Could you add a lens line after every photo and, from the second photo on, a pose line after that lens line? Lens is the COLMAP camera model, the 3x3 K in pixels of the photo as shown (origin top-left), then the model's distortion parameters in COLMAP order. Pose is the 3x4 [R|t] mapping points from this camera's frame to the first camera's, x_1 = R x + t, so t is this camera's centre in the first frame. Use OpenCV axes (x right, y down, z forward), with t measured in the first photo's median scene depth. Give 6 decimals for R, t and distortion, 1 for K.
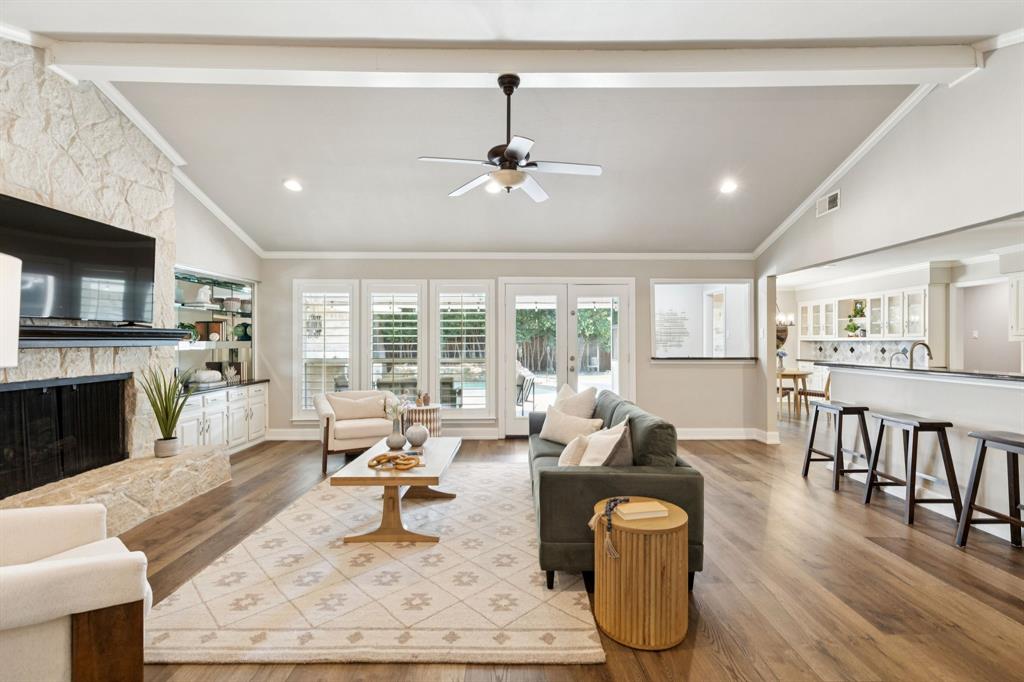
lens RADIAL K [[461.4, 0, 519.2], [0, 461.4, 340.1], [0, 0, 1]] dist [0.004833, 0.000295]
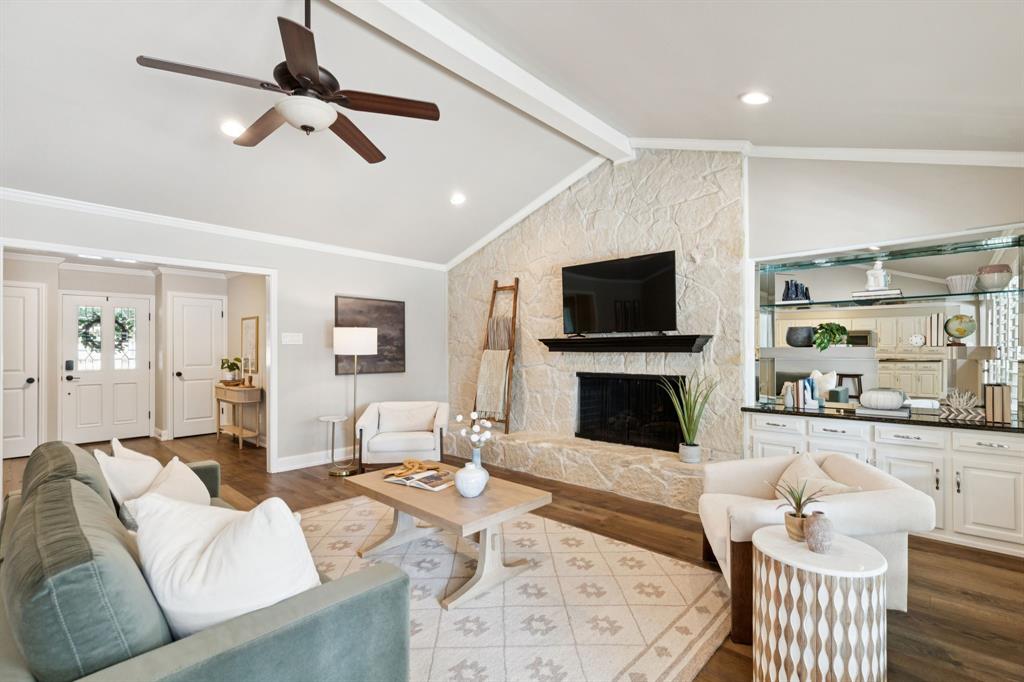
lens RADIAL K [[459.1, 0, 517.6], [0, 459.1, 347.4], [0, 0, 1]] dist [0.004631, -0.000021]
pose [[-0.685217, -0.002484, -0.728335, 0.232322], [0.002793, 0.999978, -0.006037, 0.007815], [0.728334, -0.006171, -0.685195, 1.487087]]
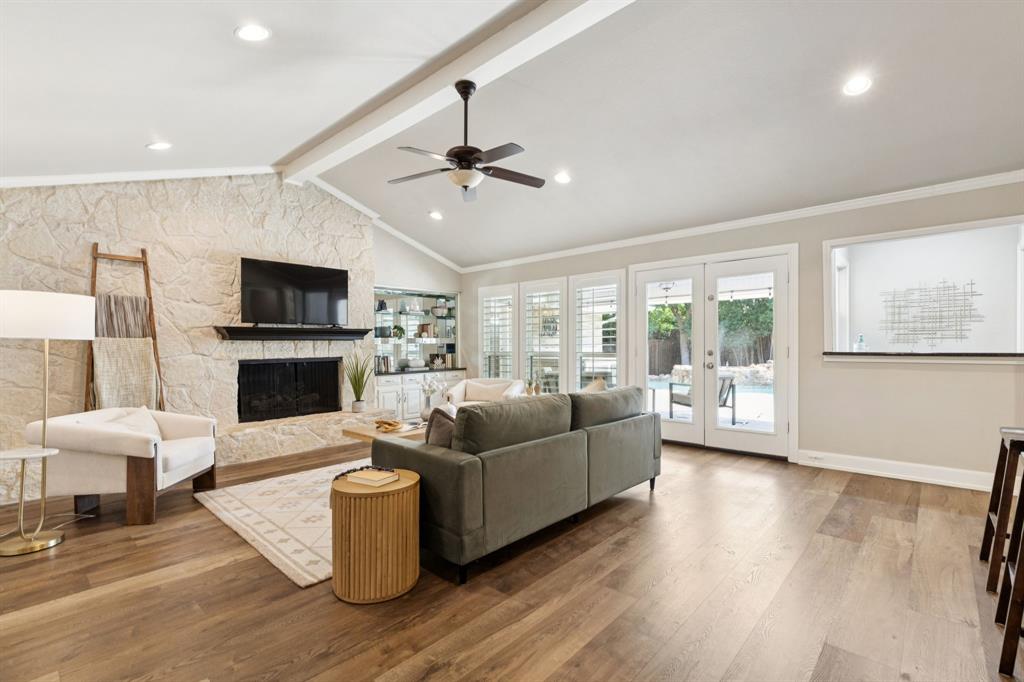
lens RADIAL K [[467.1, 0, 516.7], [0, 467.1, 348.6], [0, 0, 1]] dist [0.003167, -0.000156]
pose [[0.731168, -0.000904, -0.682197, 0.704233], [0.010015, 0.999906, 0.009409, 0.033165], [0.682124, -0.013712, 0.731108, 0.245229]]
